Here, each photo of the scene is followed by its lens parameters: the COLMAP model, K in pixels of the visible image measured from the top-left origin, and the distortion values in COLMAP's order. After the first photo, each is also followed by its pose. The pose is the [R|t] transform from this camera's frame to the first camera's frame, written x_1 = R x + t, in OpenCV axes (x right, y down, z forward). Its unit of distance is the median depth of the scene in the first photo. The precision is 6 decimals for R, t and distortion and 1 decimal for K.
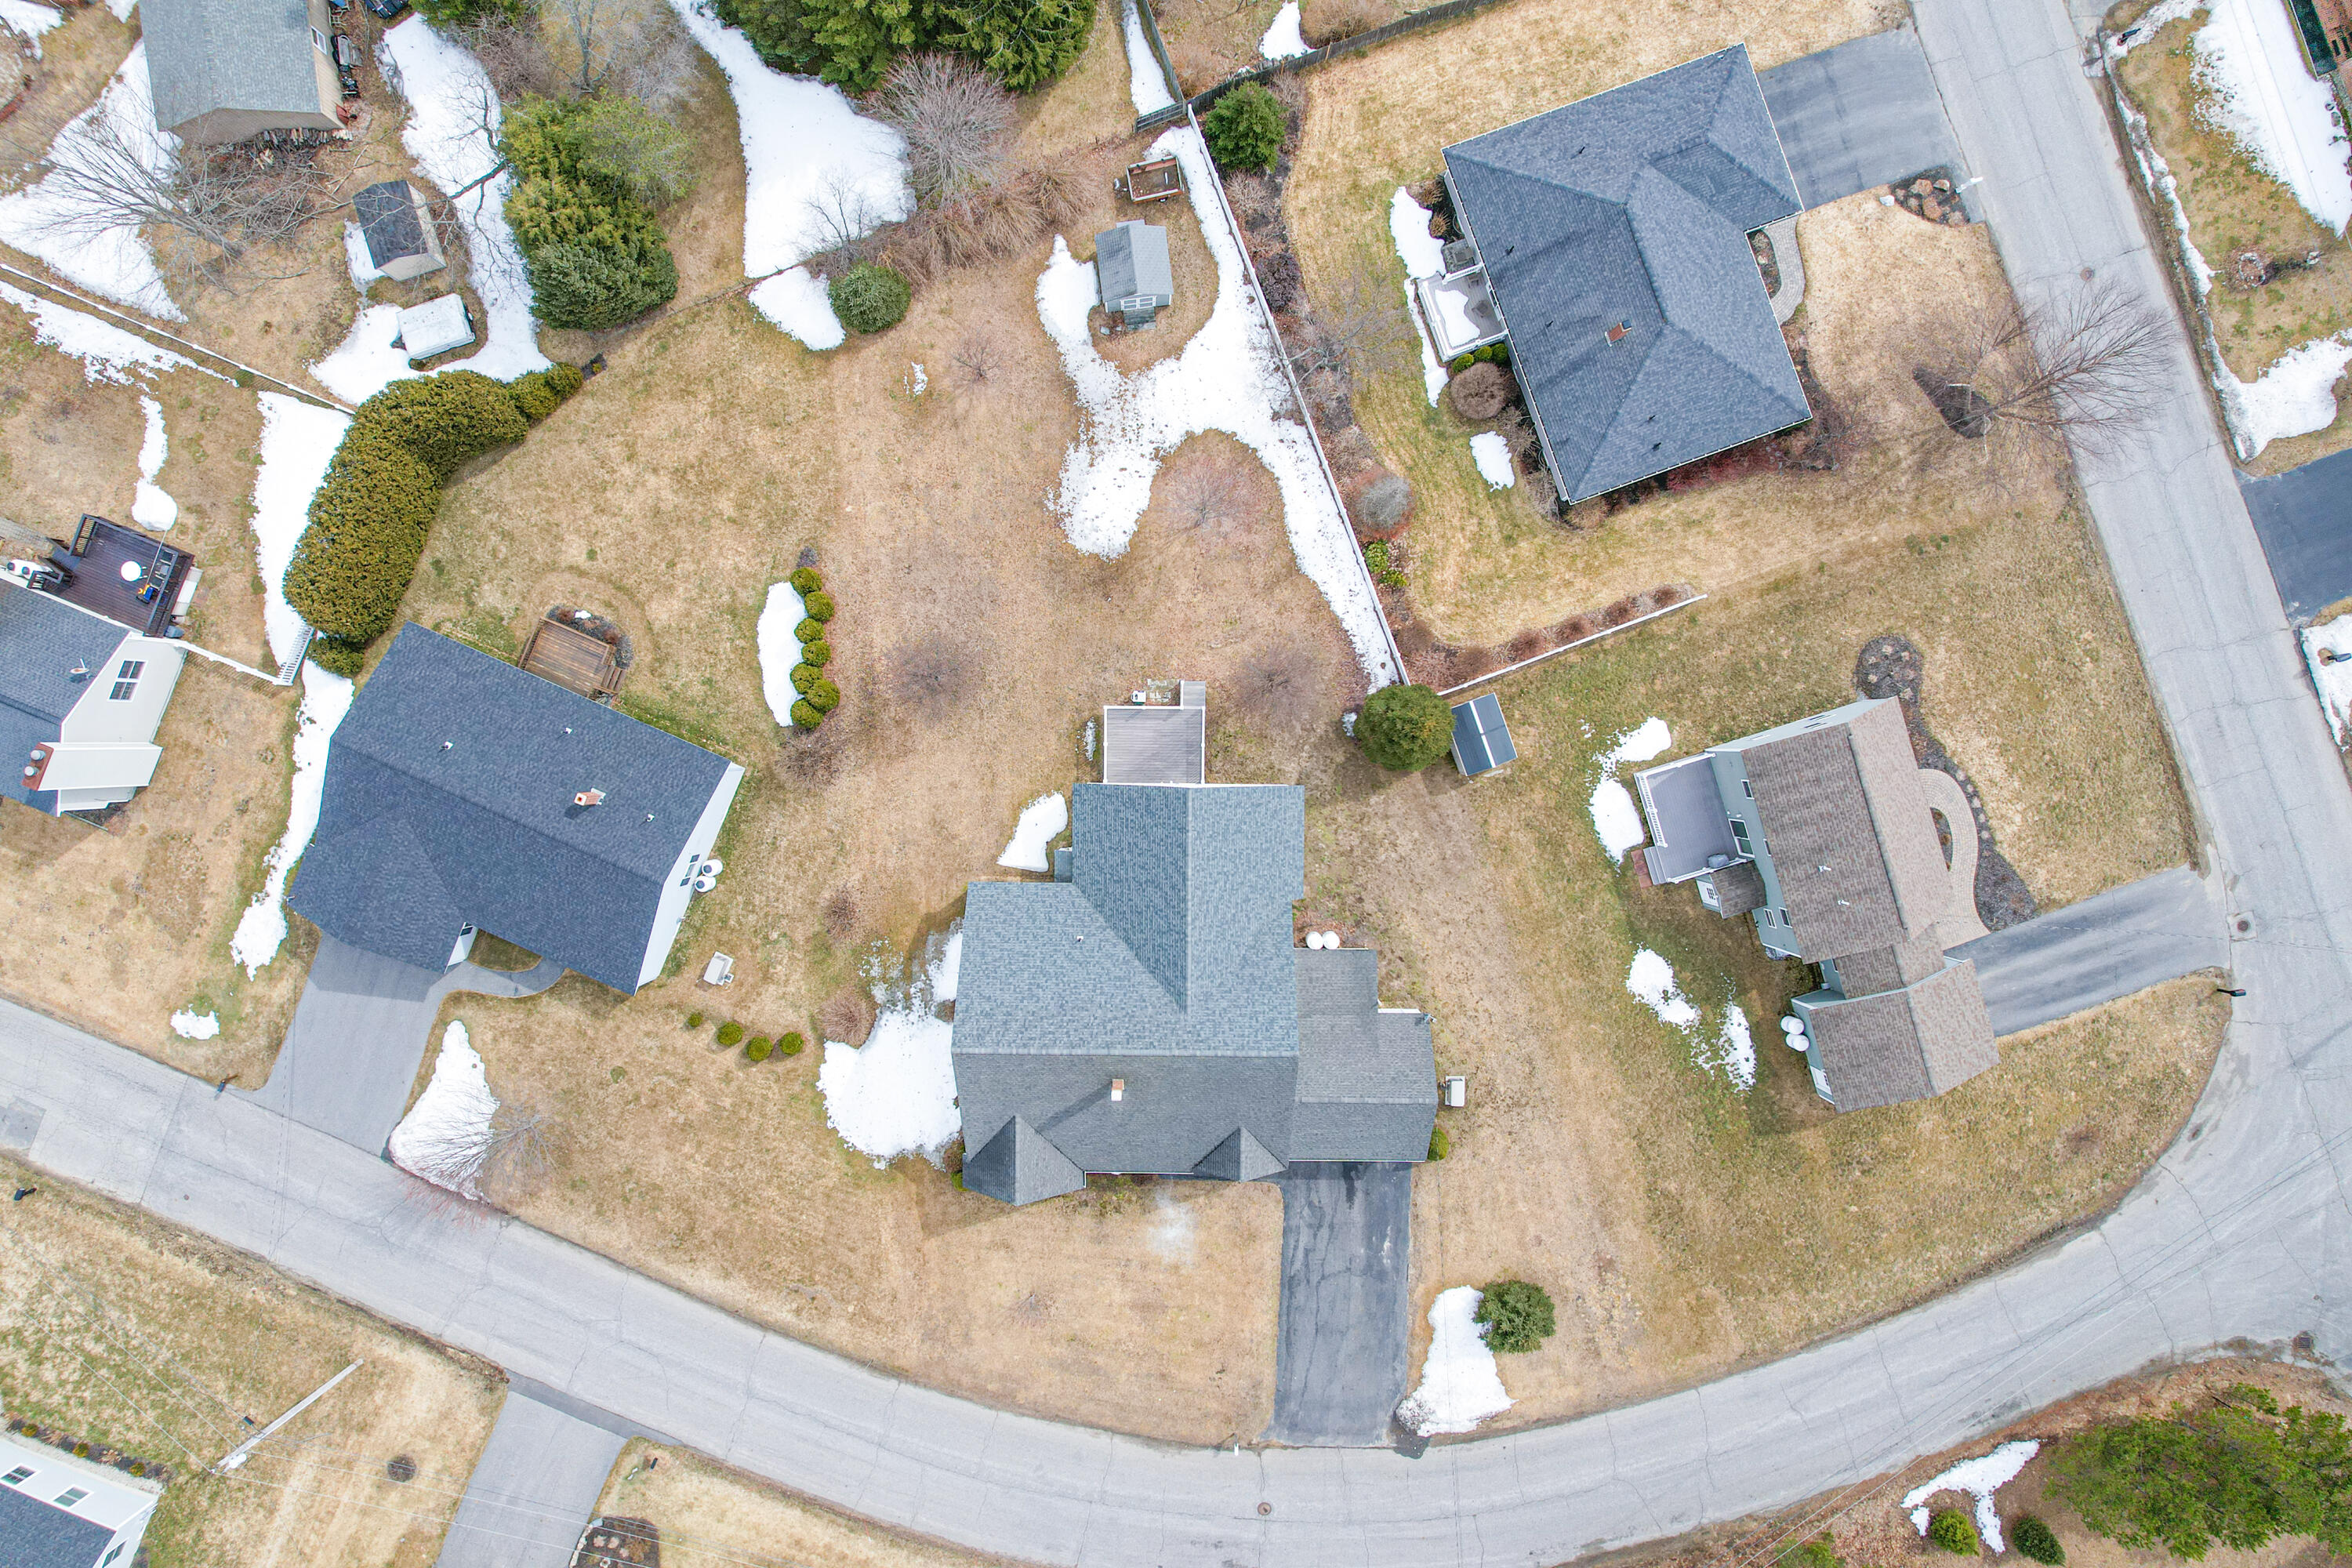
lens RADIAL K [[1500.7, 0, 1163.1], [0, 1500.7, 778.3], [0, 0, 1]] dist [-0.075622, 0.067124]
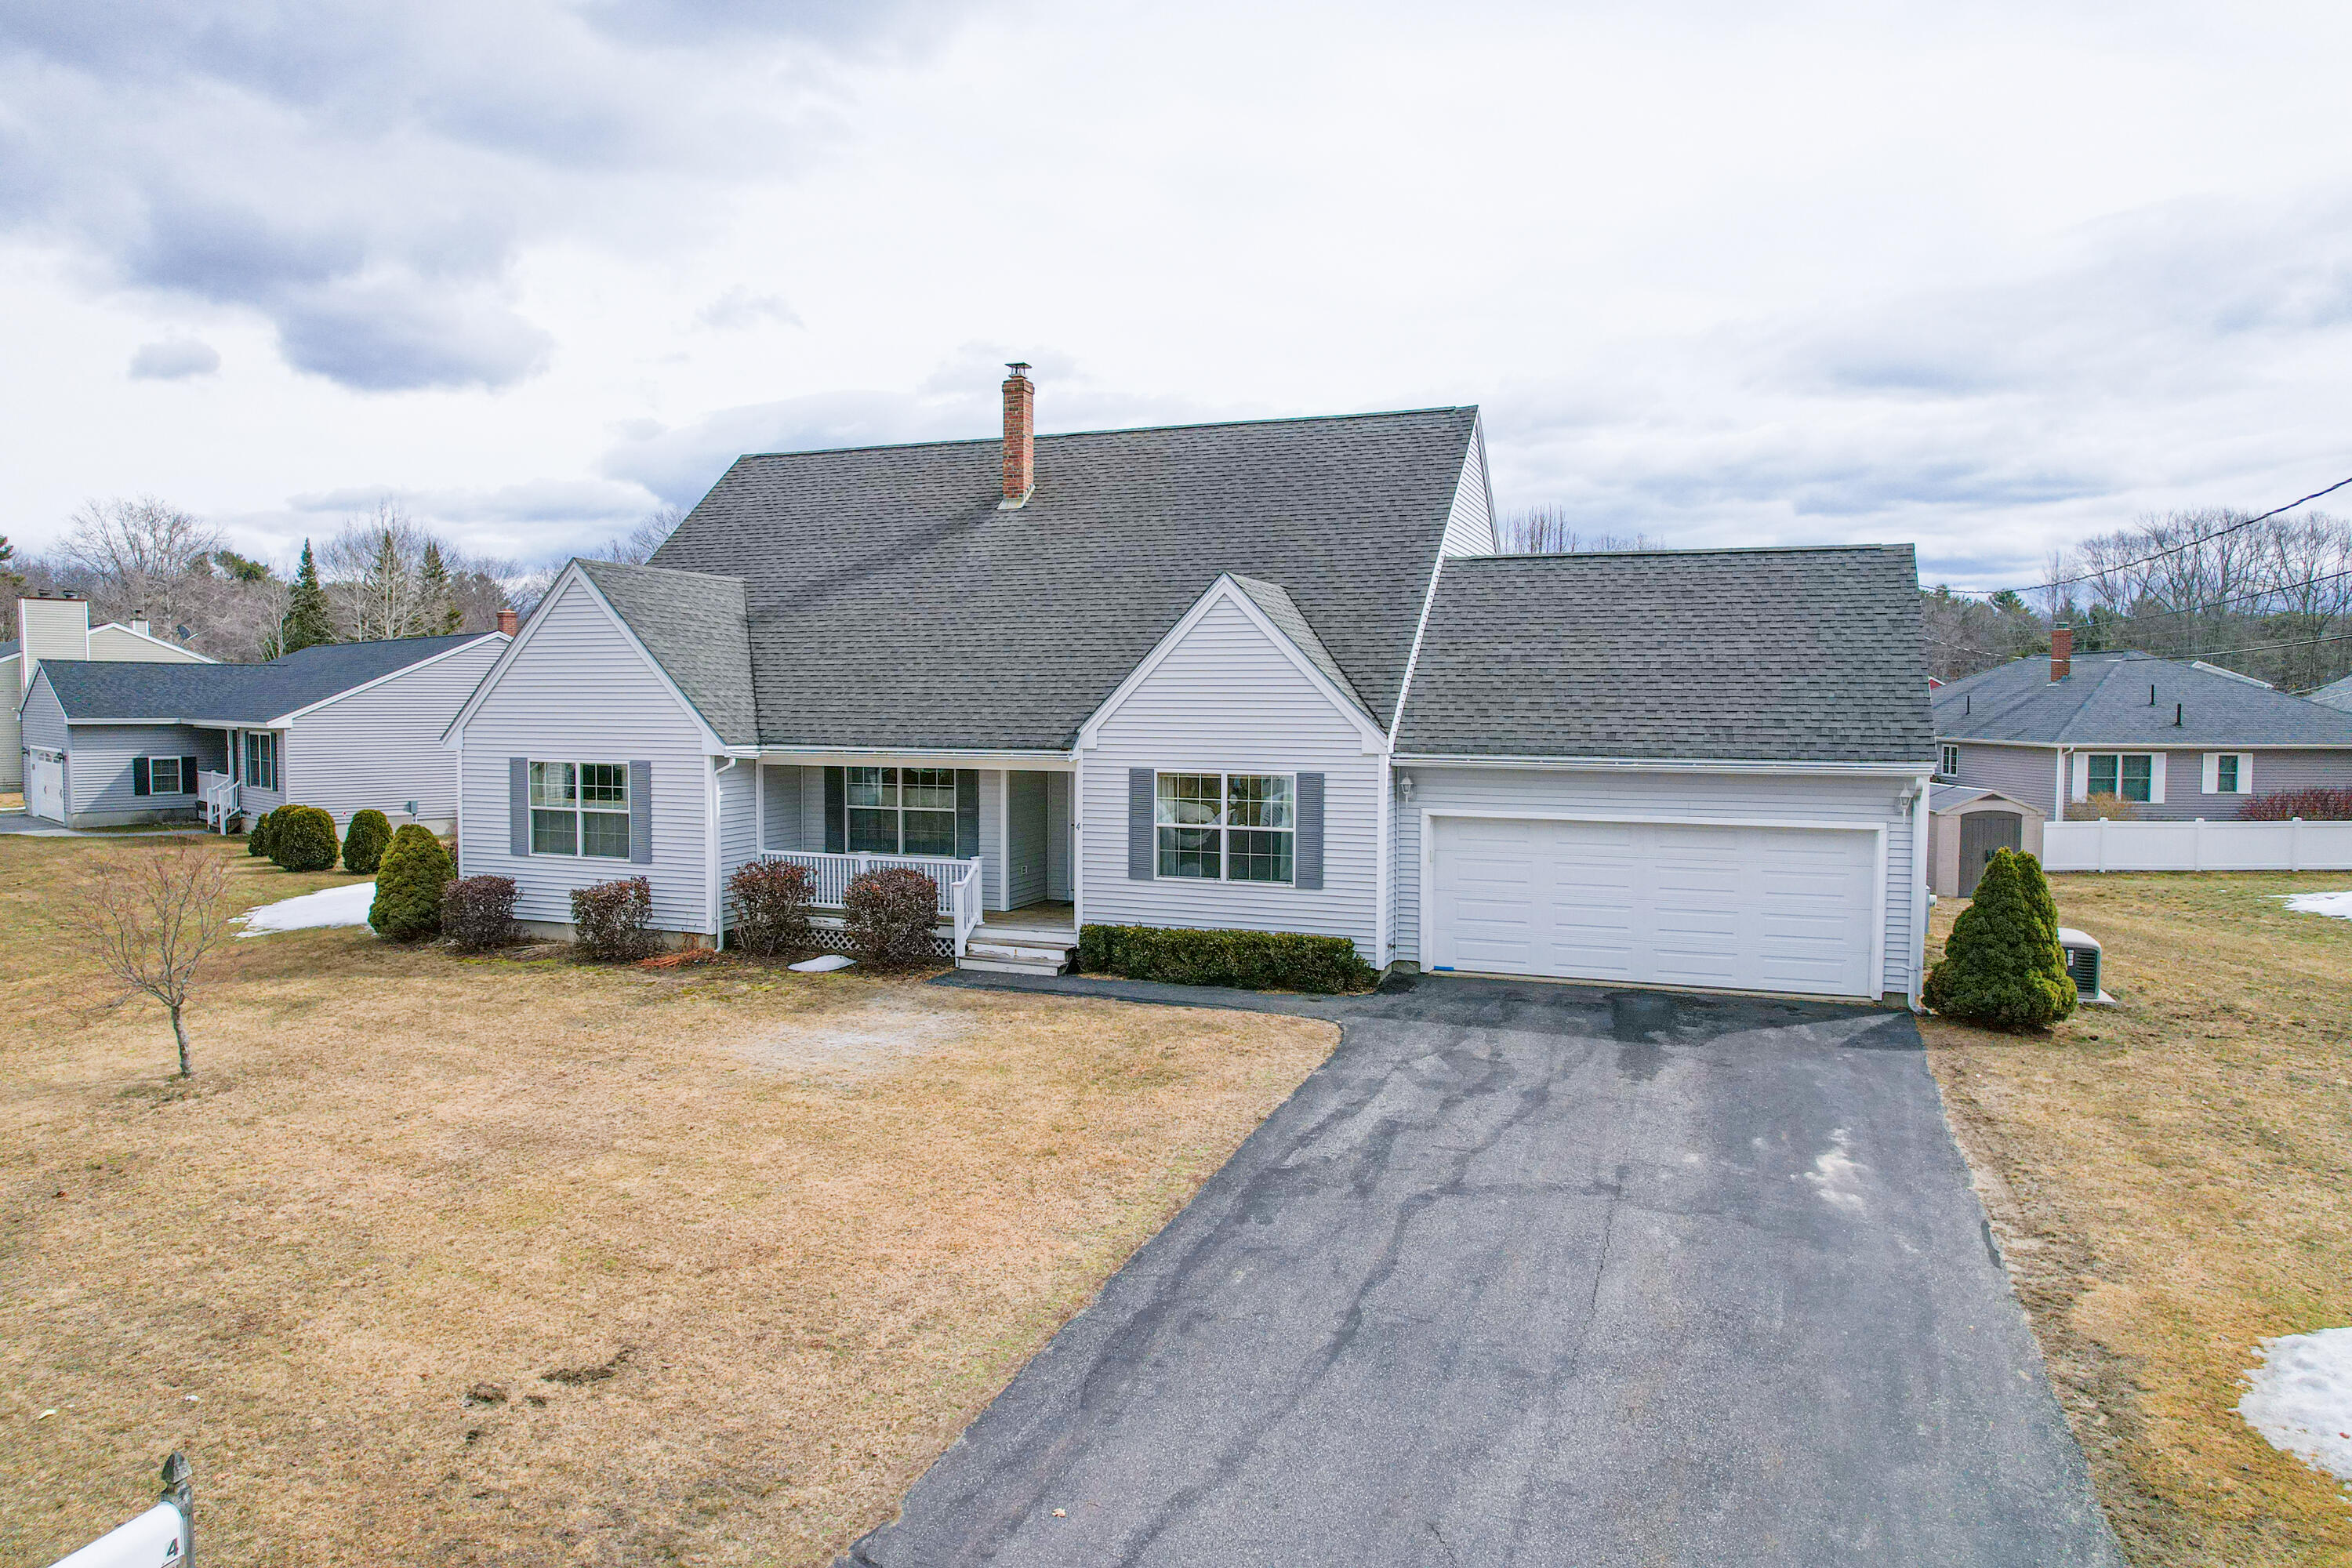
lens RADIAL K [[1509.4, 0, 1163.2], [0, 1509.4, 784.8], [0, 0, 1]] dist [-0.078181, 0.067085]
pose [[0.934510, 0.032785, -0.354425, 0.136403], [-0.355425, 0.032508, -0.934139, 0.510034], [-0.019105, 0.998934, 0.042032, 0.947514]]
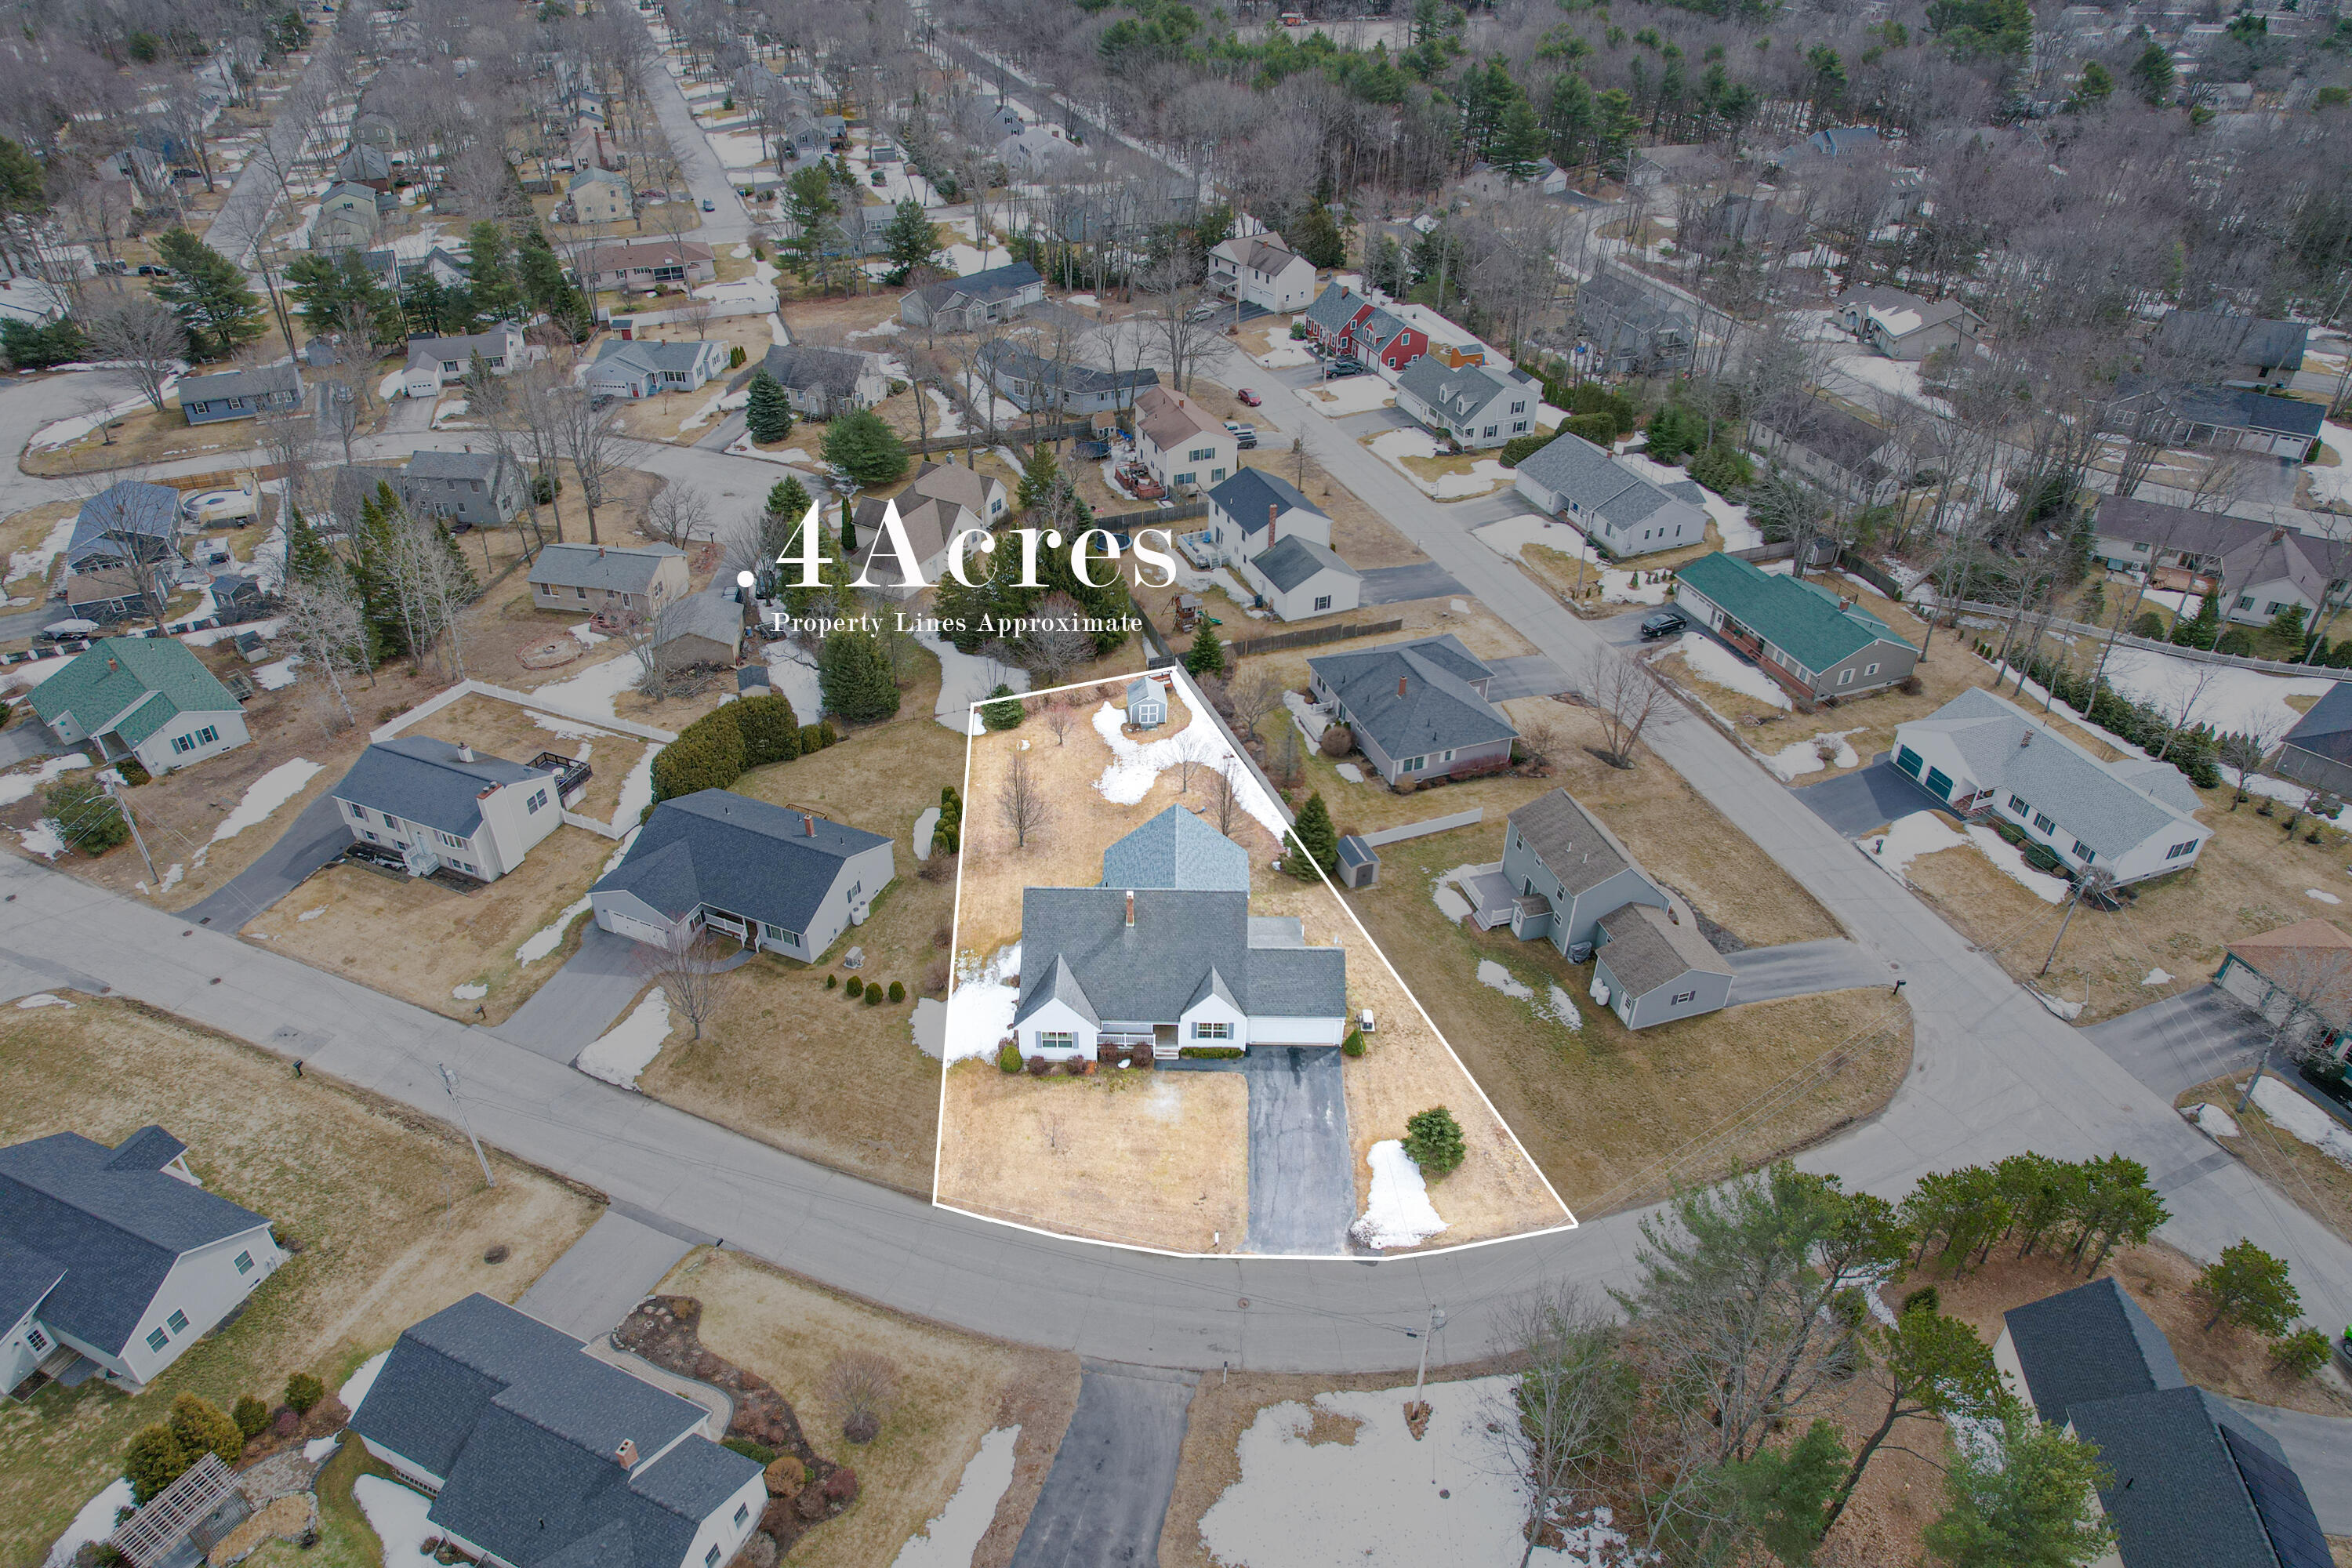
lens RADIAL K [[1493.8, 0, 1162.0], [0, 1493.8, 777.8], [0, 0, 1]] dist [-0.046570, 0.000681]
pose [[0.999867, 0.016192, 0.002097, -0.002840], [-0.007221, 0.553754, -0.832649, 1.236132], [-0.014643, 0.832523, 0.553797, 0.037617]]
